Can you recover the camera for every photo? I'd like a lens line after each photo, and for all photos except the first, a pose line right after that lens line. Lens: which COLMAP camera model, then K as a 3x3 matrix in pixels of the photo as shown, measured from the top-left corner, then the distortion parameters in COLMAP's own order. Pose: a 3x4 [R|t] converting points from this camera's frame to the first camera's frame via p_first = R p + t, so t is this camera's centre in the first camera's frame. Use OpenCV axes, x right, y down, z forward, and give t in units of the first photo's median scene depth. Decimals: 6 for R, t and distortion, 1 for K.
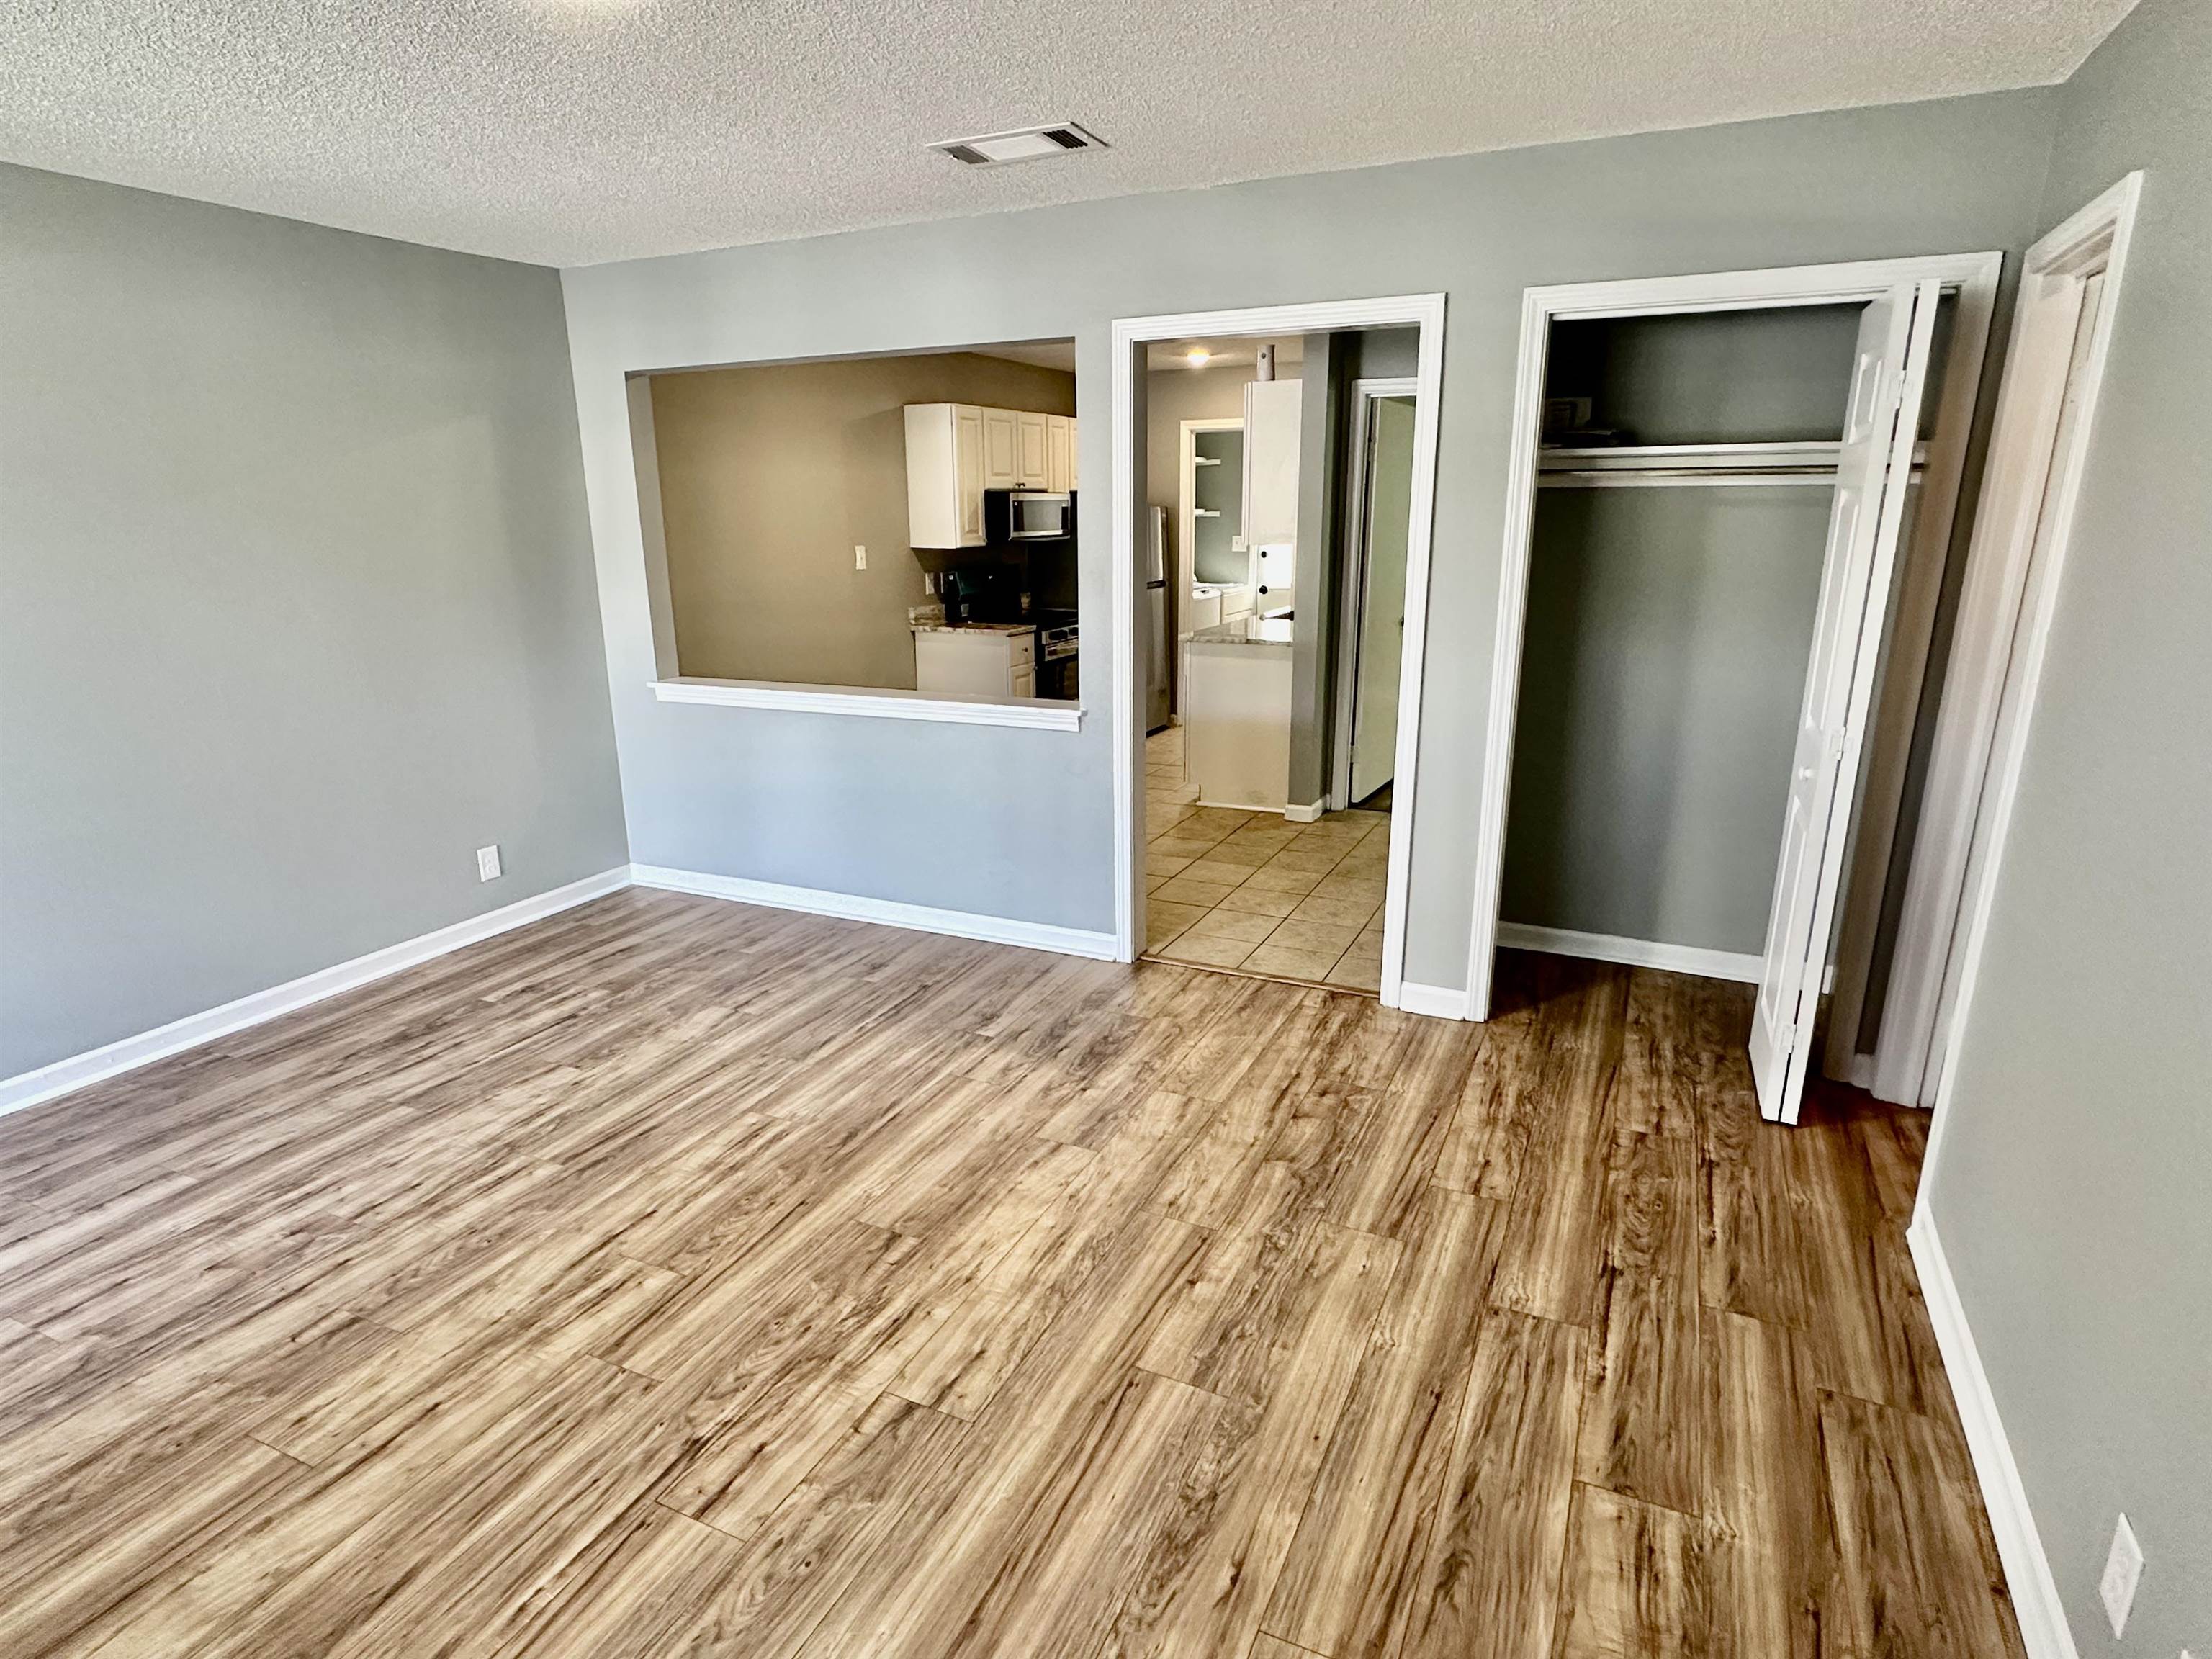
lens RADIAL K [[1194.1, 0, 1106.0], [0, 1194.1, 829.5], [0, 0, 1]] dist [0.000598, -0.001040]
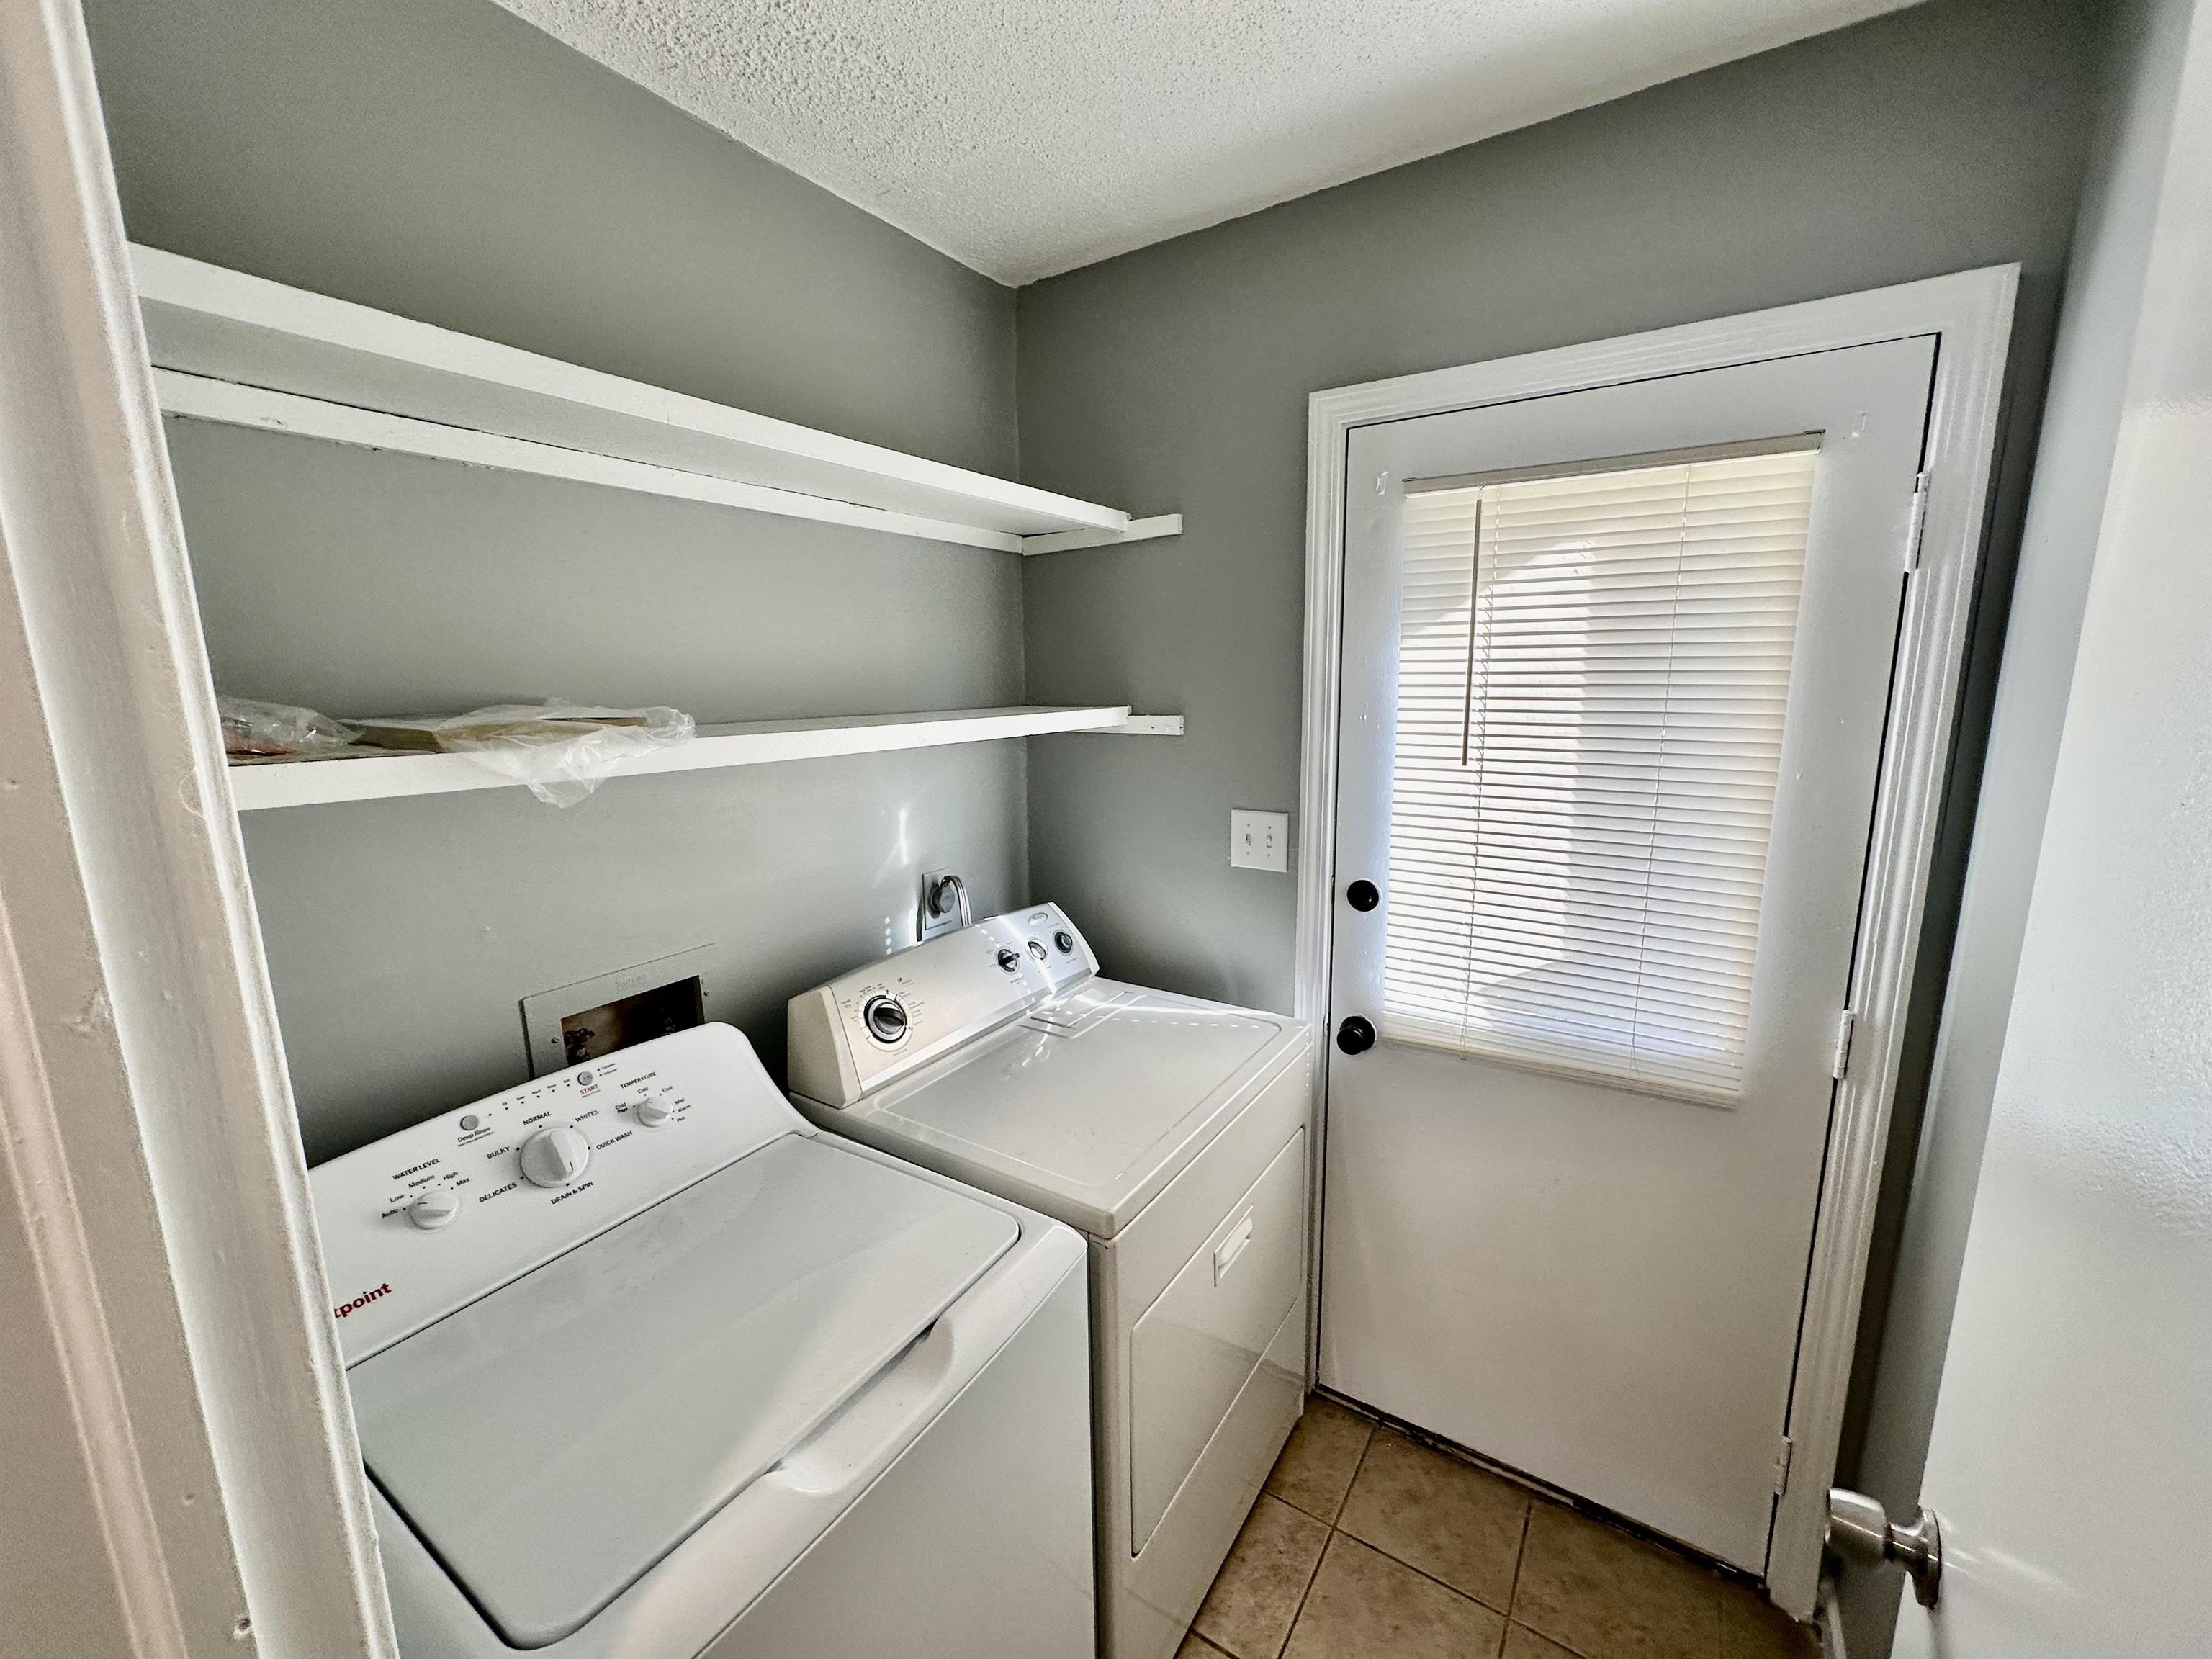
lens RADIAL K [[879.8, 0, 1106.0], [0, 879.8, 829.5], [0, 0, 1]] dist [0.021884, -0.011102]
pose [[0.990976, 0.020080, -0.132527, 0.339771], [-0.030950, 0.996276, -0.080481, -0.735324], [0.130418, 0.083857, 0.987907, 2.645979]]
